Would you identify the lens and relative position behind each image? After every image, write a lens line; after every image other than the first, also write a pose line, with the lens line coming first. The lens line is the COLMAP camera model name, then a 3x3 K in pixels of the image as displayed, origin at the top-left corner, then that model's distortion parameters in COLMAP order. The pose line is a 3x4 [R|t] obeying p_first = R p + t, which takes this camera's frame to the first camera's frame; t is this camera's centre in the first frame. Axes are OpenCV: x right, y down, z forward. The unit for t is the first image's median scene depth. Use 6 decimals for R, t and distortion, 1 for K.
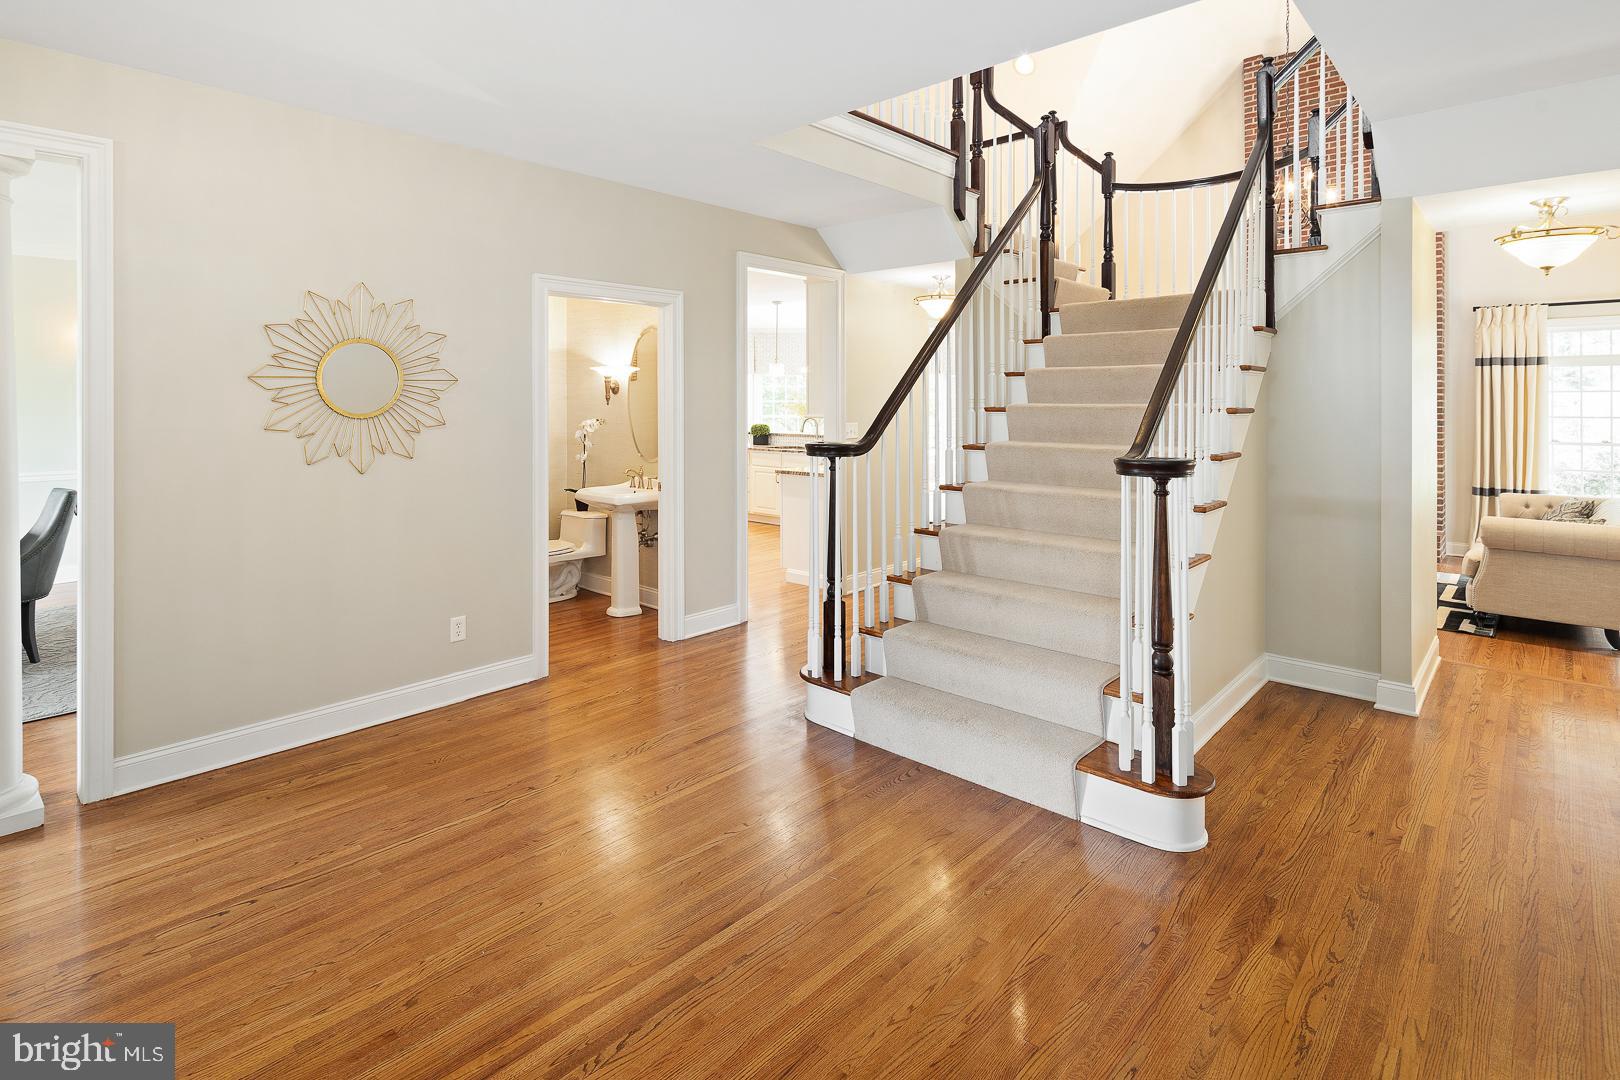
lens RADIAL K [[800.9, 0, 807.9], [0, 800.9, 408.8], [0, 0, 1]] dist [0.000144, 0.000644]
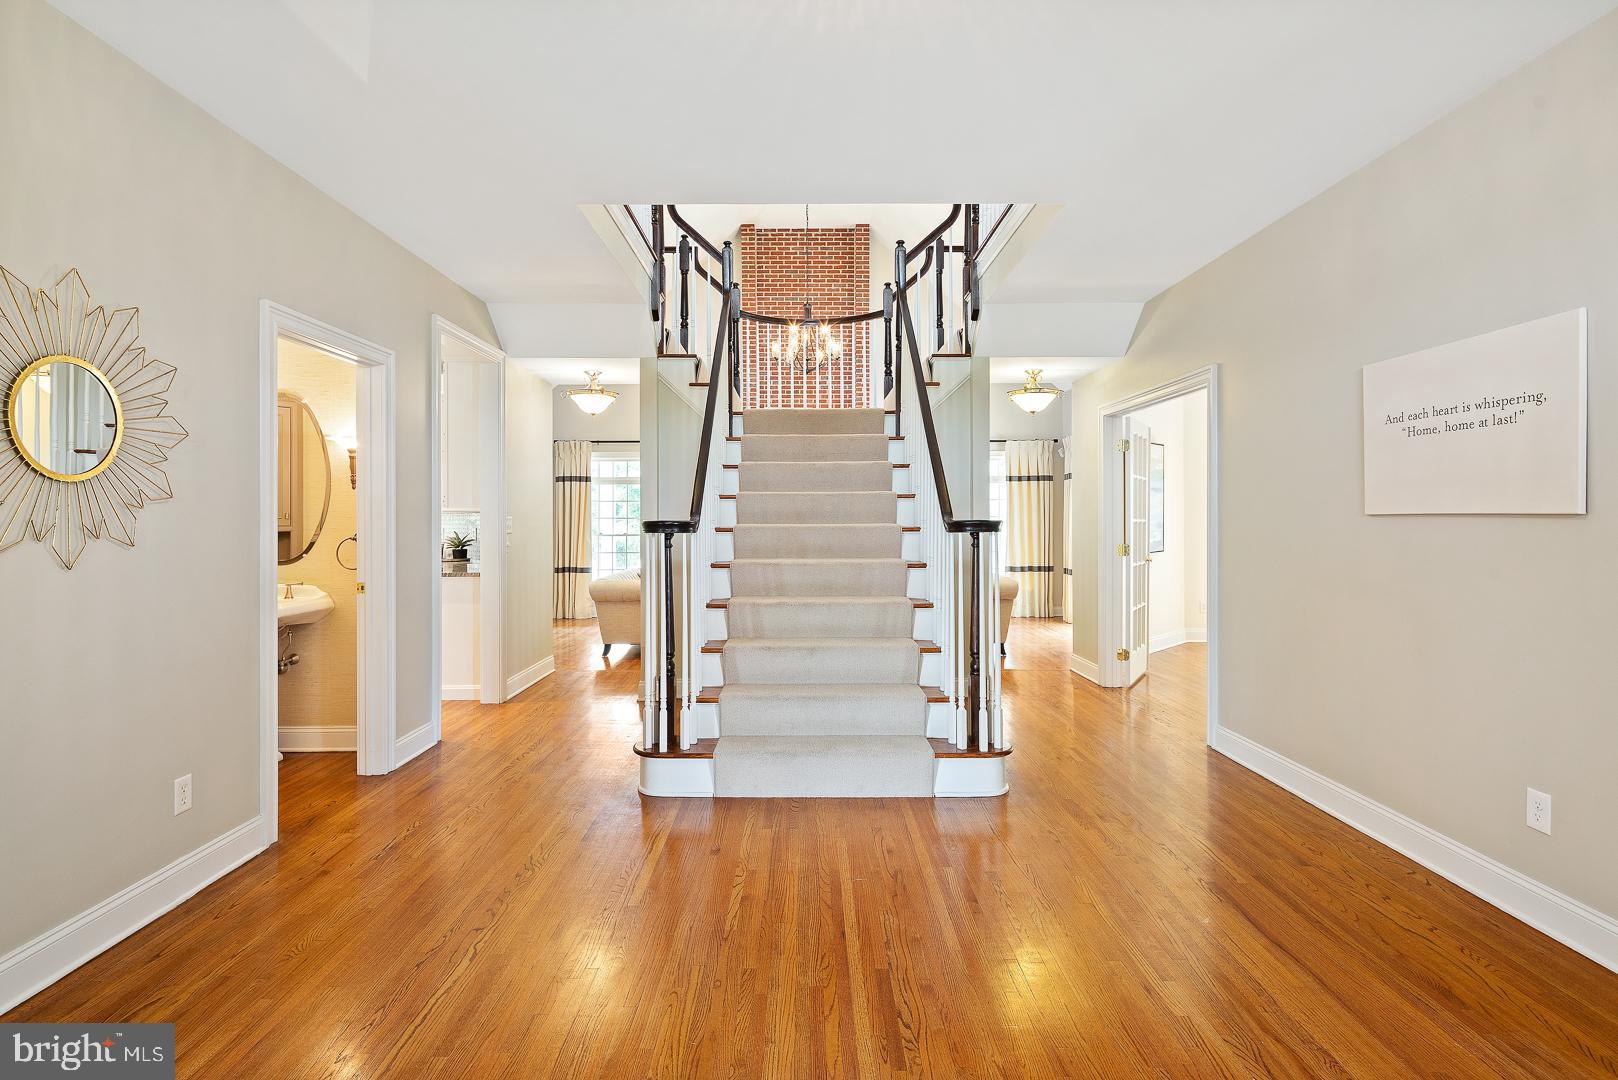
lens RADIAL K [[799.9, 0, 809.5], [0, 799.9, 508.0], [0, 0, 1]] dist [0.000144, 0.000644]
pose [[0.732159, 0.006422, 0.681103, -0.533356], [0.005281, 0.999872, -0.015105, 0.043339], [-0.681113, 0.014656, 0.732032, 0.128262]]
